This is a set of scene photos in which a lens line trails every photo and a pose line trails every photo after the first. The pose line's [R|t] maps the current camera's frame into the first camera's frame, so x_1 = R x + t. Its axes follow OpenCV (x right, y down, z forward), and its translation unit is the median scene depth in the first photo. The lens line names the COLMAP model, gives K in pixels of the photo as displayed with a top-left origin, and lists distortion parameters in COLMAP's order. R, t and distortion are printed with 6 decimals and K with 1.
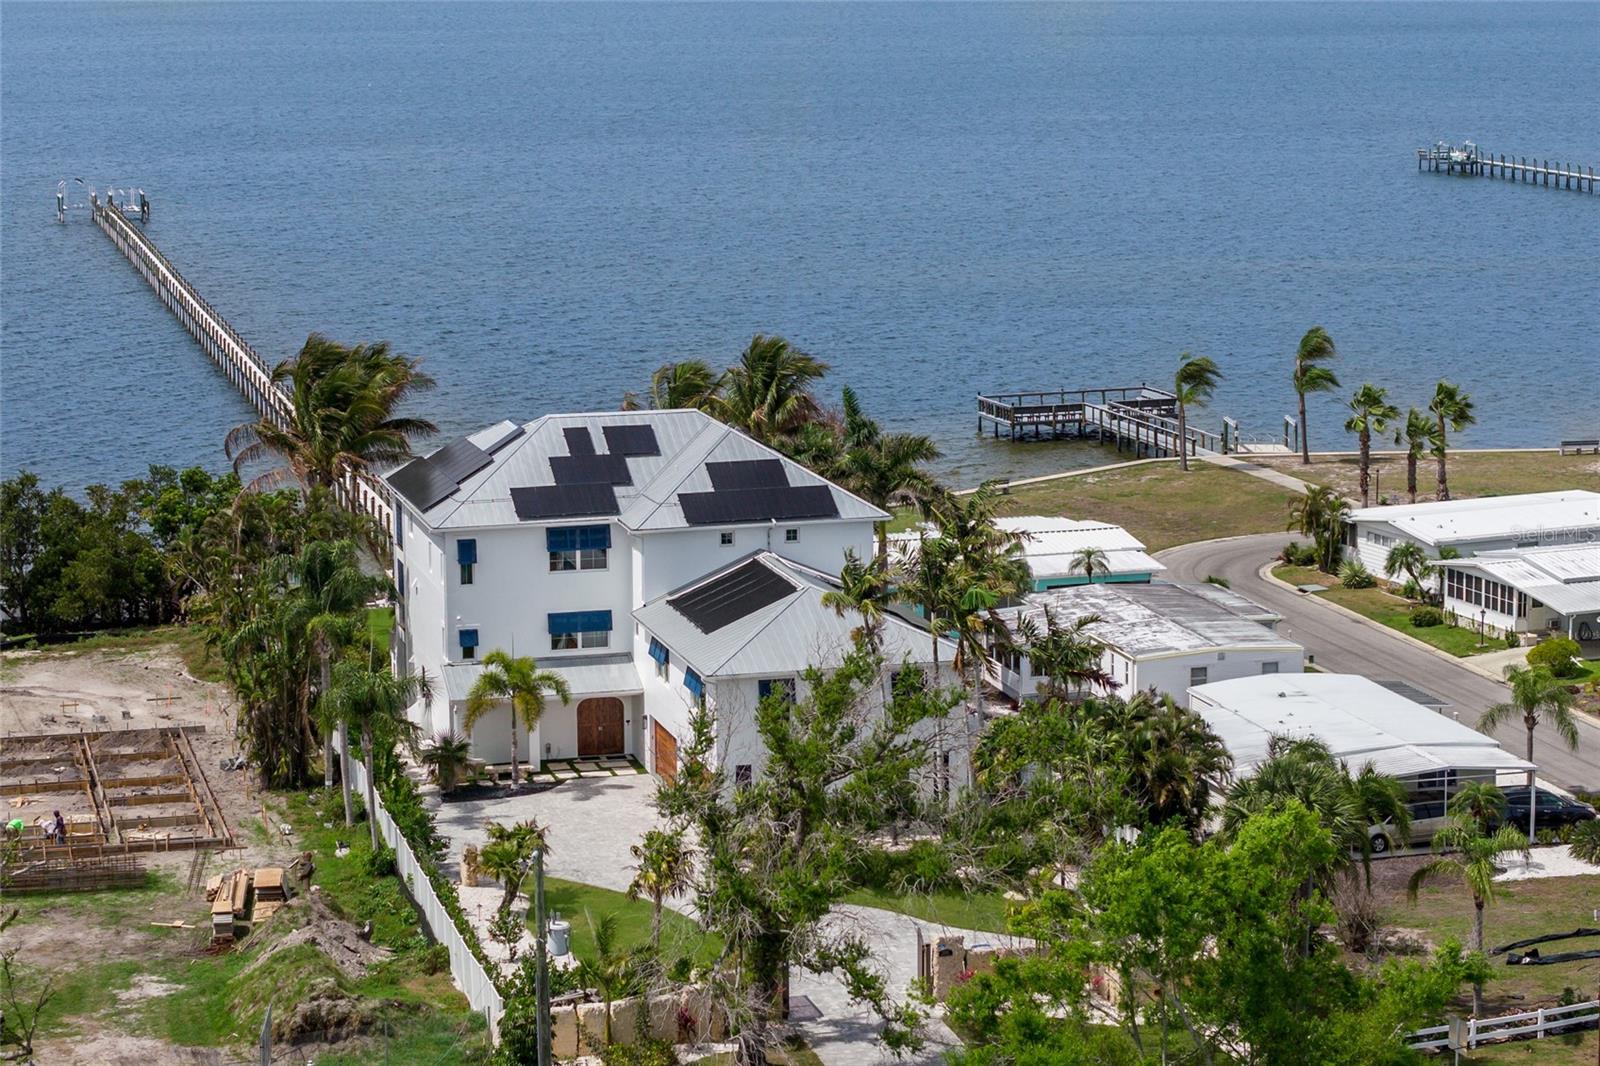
lens RADIAL K [[3462.8, 0, 800.0], [0, 3462.8, 533.0], [0, 0, 1]] dist [-0.158266, -0.338791]
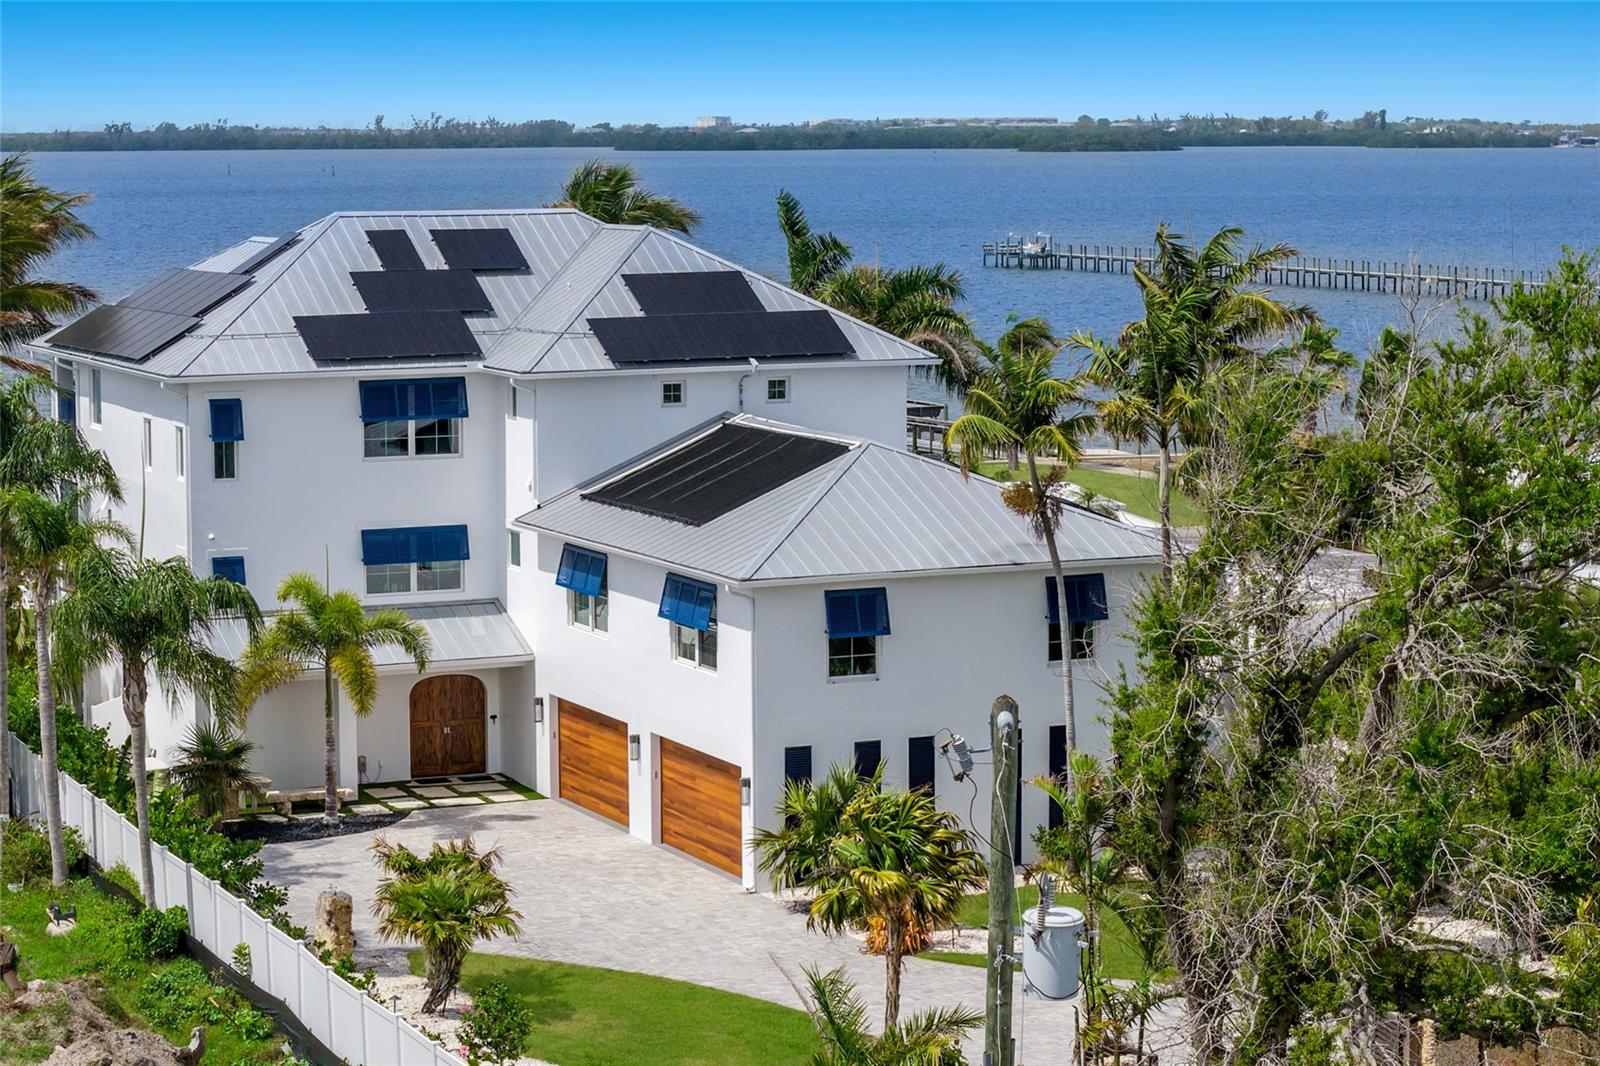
lens RADIAL K [[3462.8, 0, 800.0], [0, 3462.8, 533.0], [0, 0, 1]] dist [-0.158266, -0.338791]
pose [[0.982404, -0.012420, 0.186357, -0.109148], [0.024905, 0.997587, -0.064807, 0.063524], [-0.185102, 0.068308, 0.980342, 0.419702]]
